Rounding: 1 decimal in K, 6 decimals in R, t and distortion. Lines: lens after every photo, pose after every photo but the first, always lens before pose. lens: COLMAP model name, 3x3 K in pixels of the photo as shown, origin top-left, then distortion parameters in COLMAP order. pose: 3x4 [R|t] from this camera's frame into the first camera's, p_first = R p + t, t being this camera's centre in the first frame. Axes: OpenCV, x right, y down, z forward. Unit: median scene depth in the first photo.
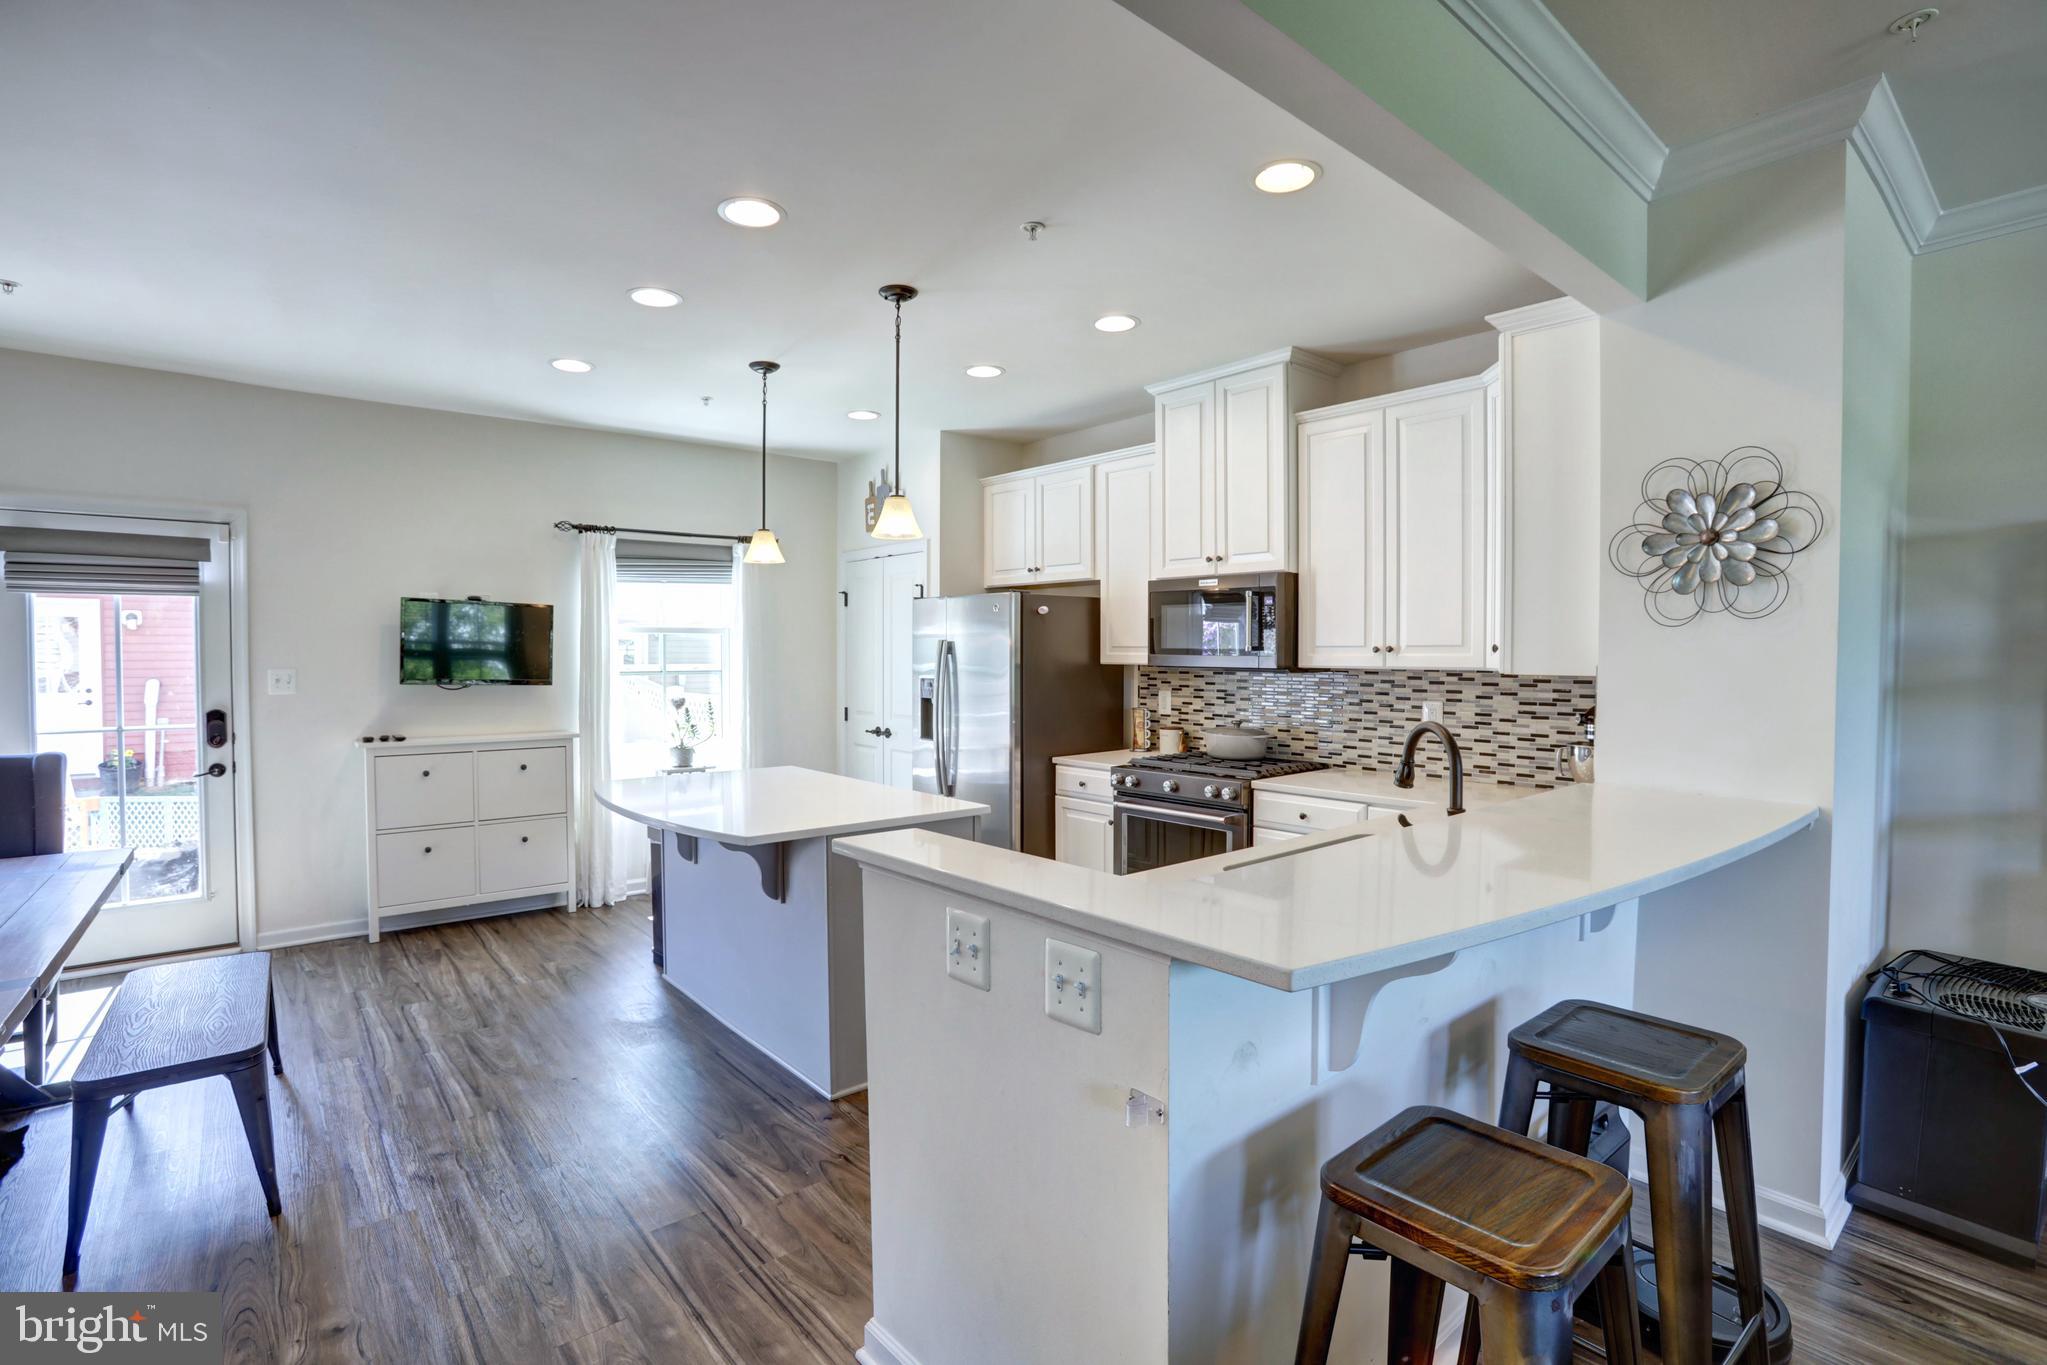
lens RADIAL K [[953.3, 0, 1023.5], [0, 953.3, 682.5], [0, 0, 1]] dist [-0.012908, -0.000315]
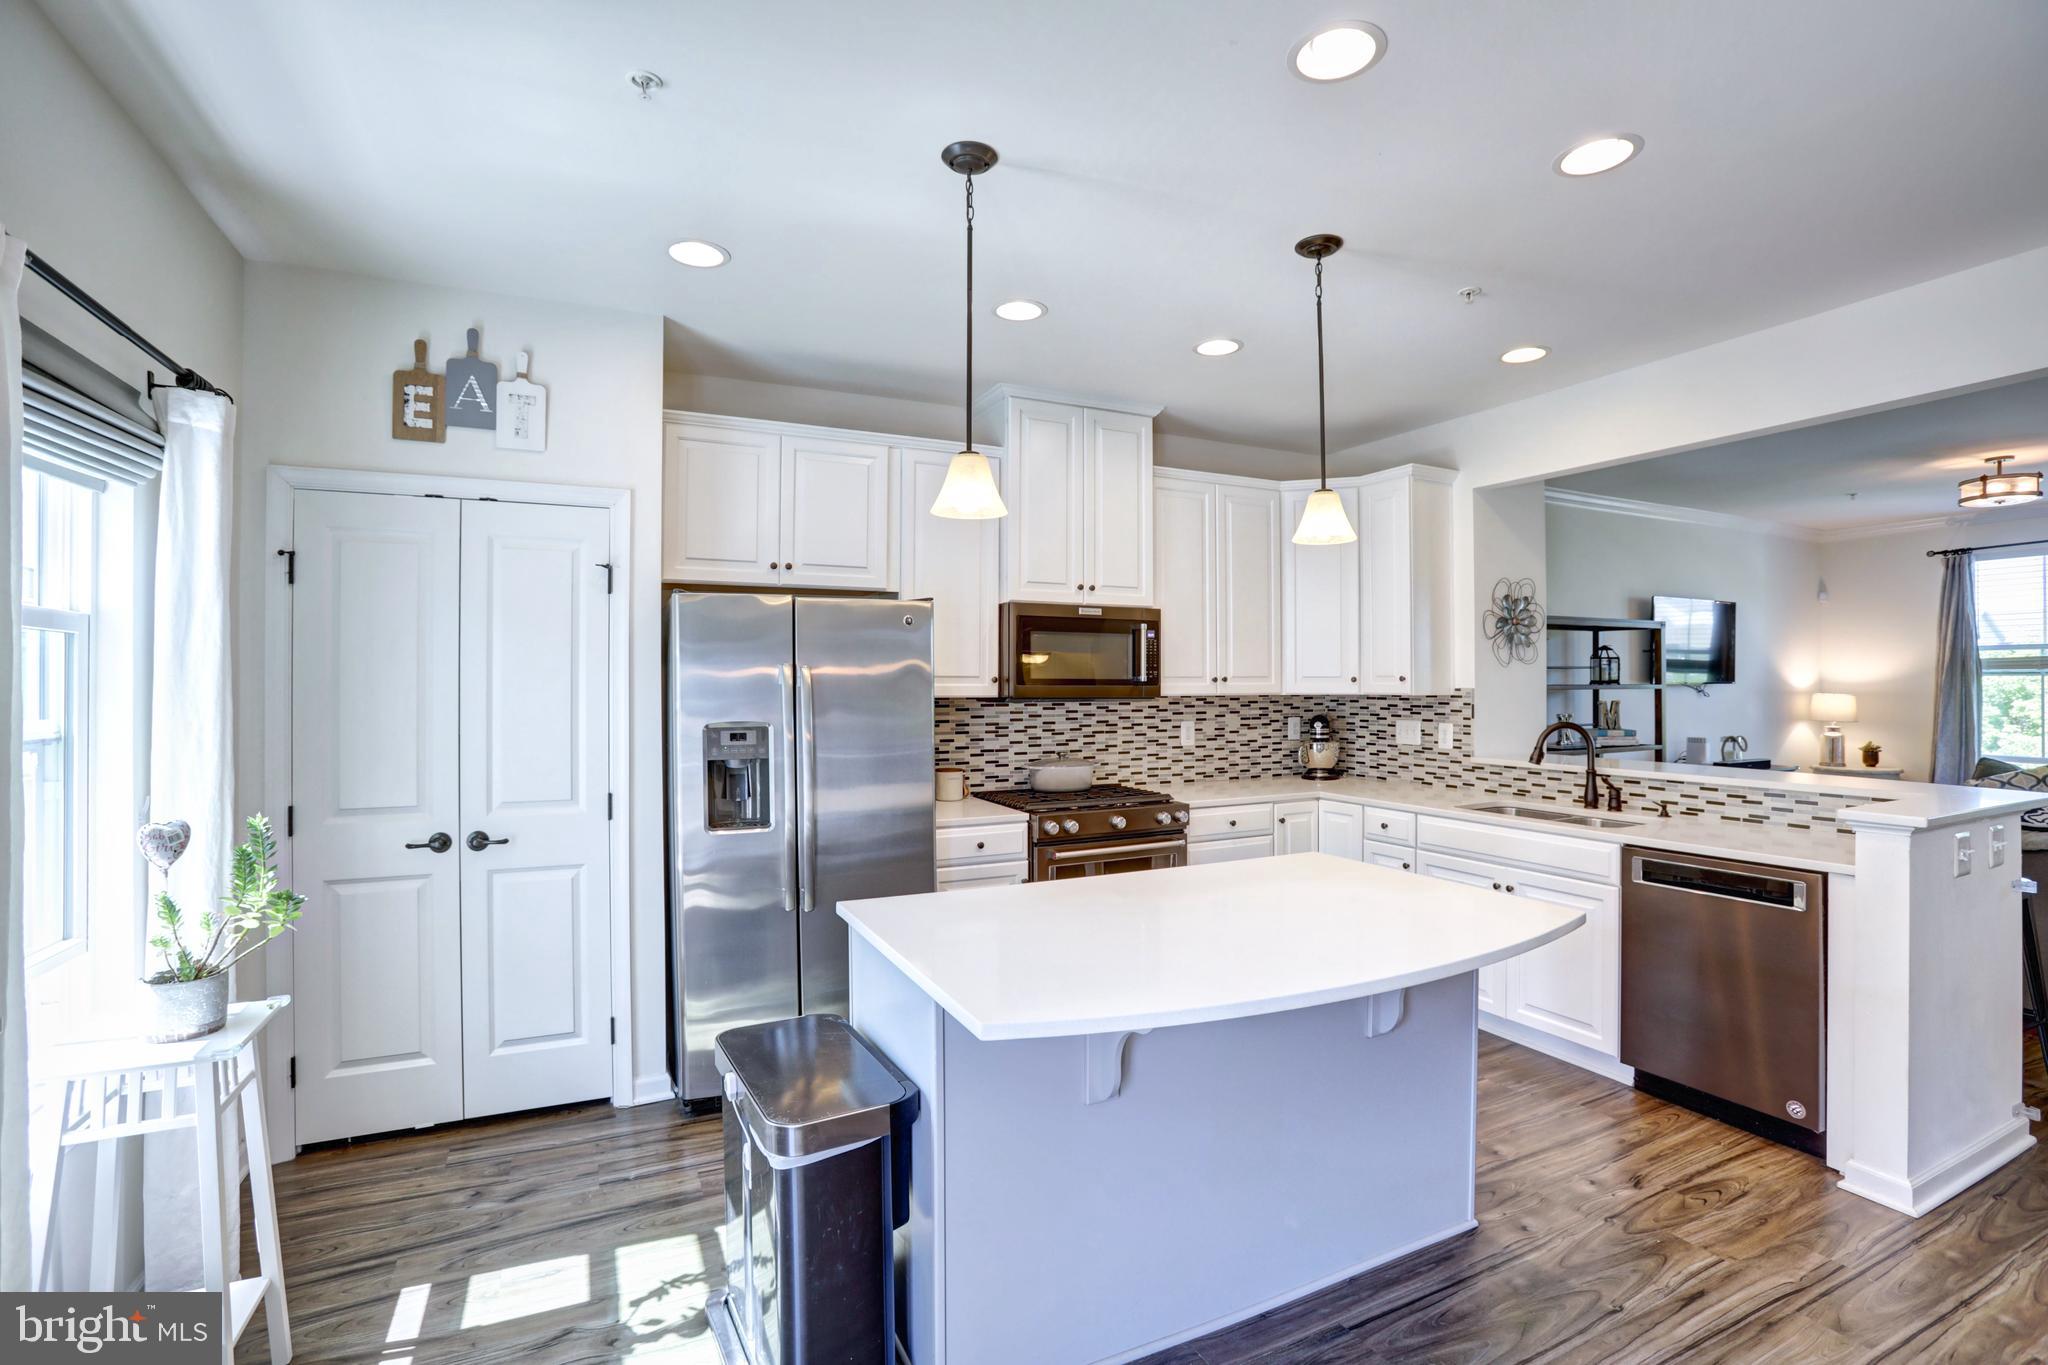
lens RADIAL K [[935.0, 0, 1024.0], [0, 935.0, 682.5], [0, 0, 1]] dist [-0.077281, 0.031346]
pose [[0.271189, -0.001593, 0.962525, -0.753851], [0.033132, 0.999421, -0.007680, -0.026975], [-0.961956, 0.033973, 0.271085, 0.816261]]
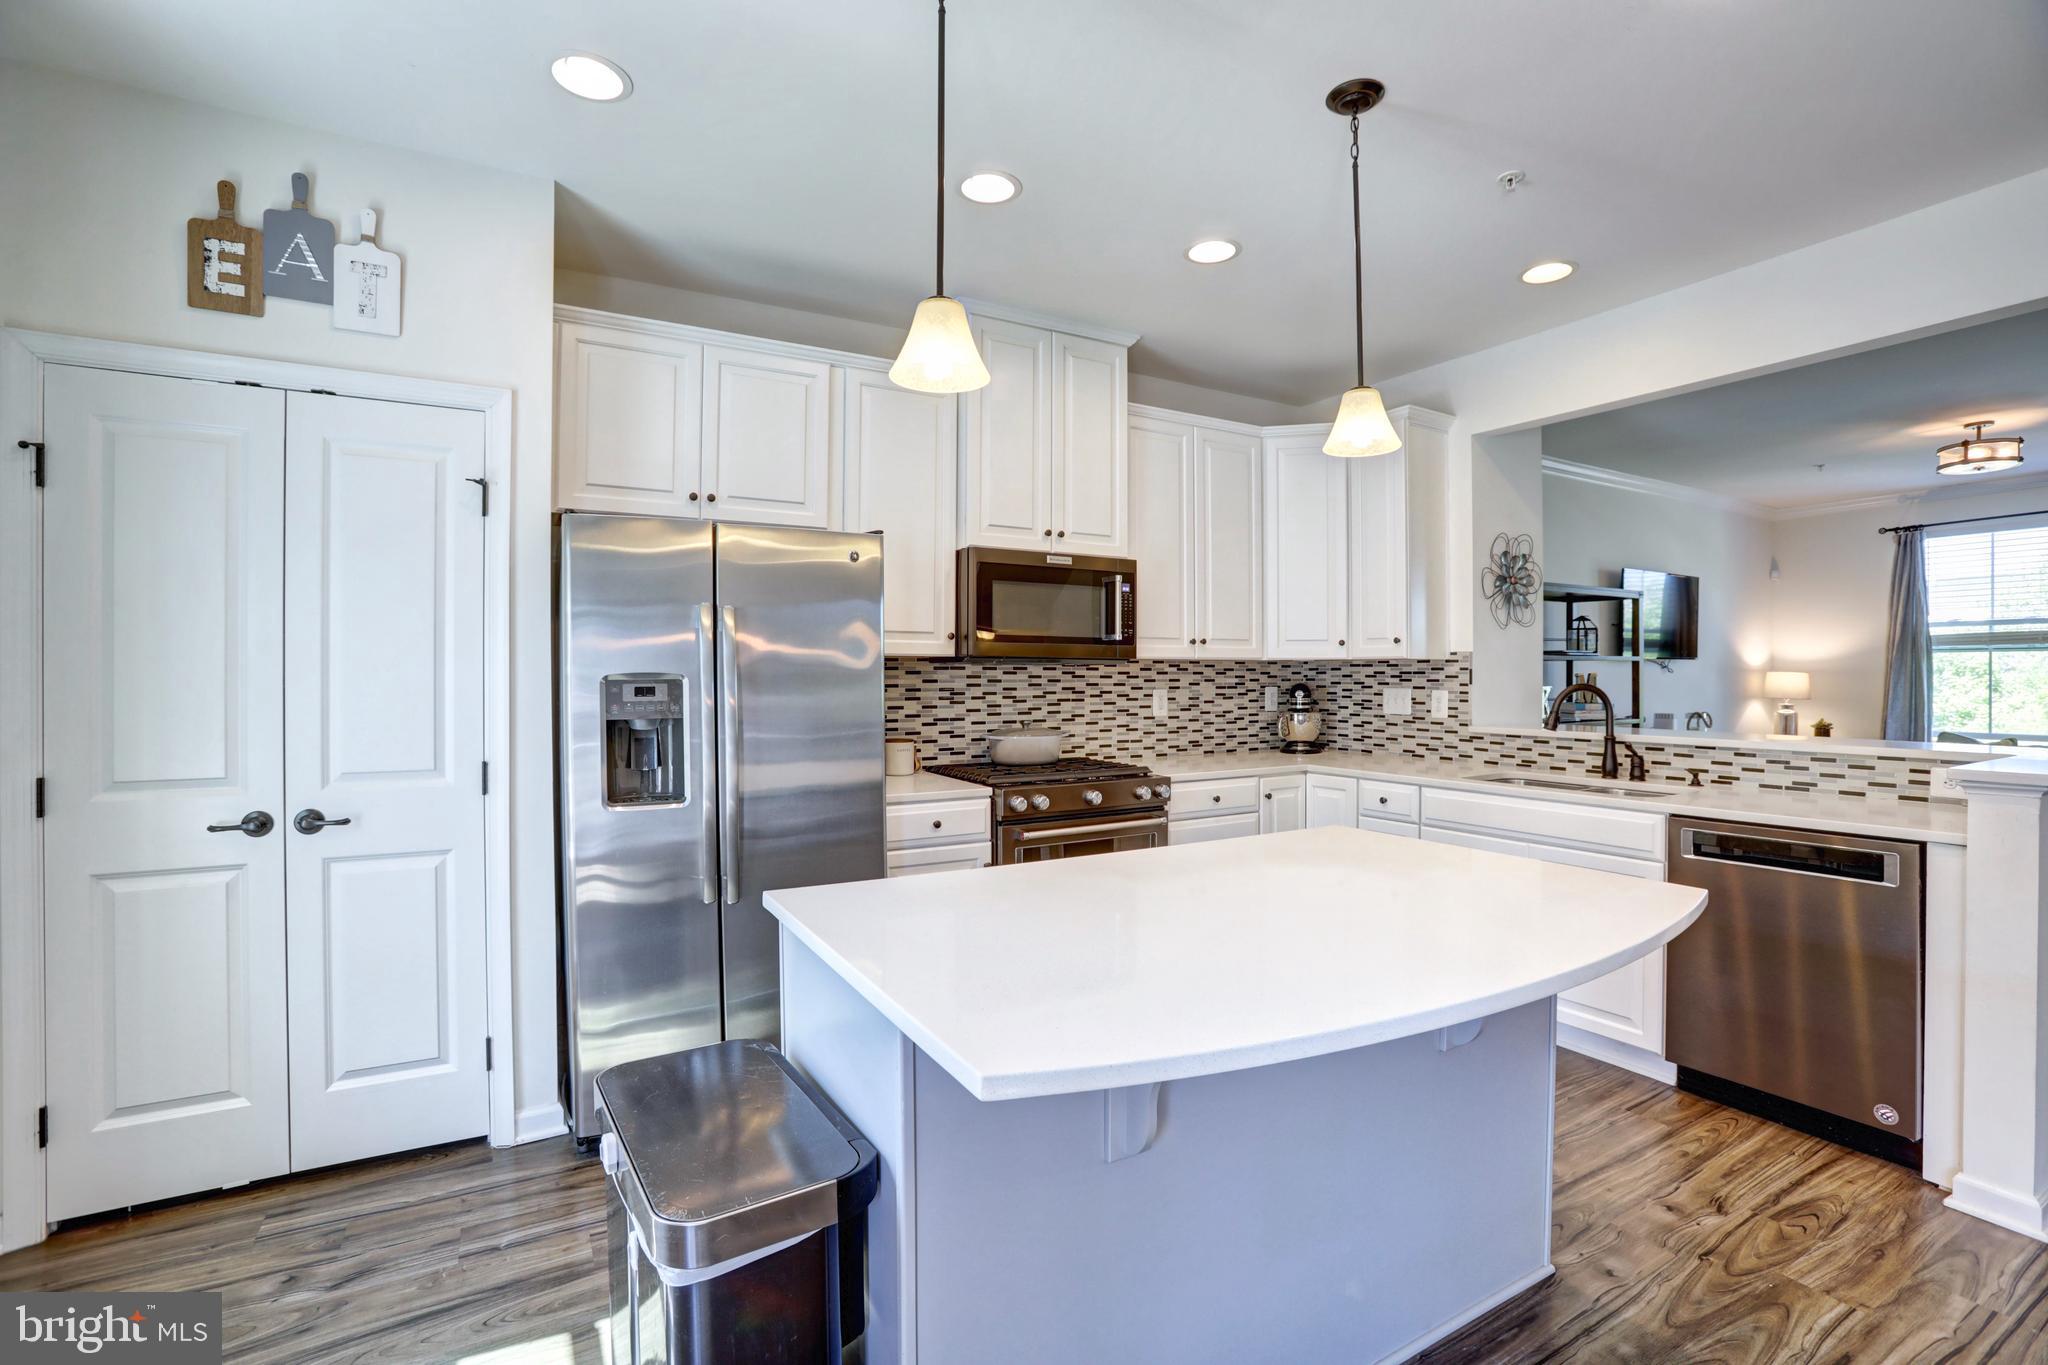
lens RADIAL K [[922.1, 0, 1024.0], [0, 922.1, 682.5], [0, 0, 1]] dist [-0.068841, 0.024949]
pose [[0.204690, -0.009506, 0.978781, -0.636828], [0.032428, 0.999470, 0.002925, 0.002815], [-0.978289, 0.031141, 0.204890, 0.872570]]
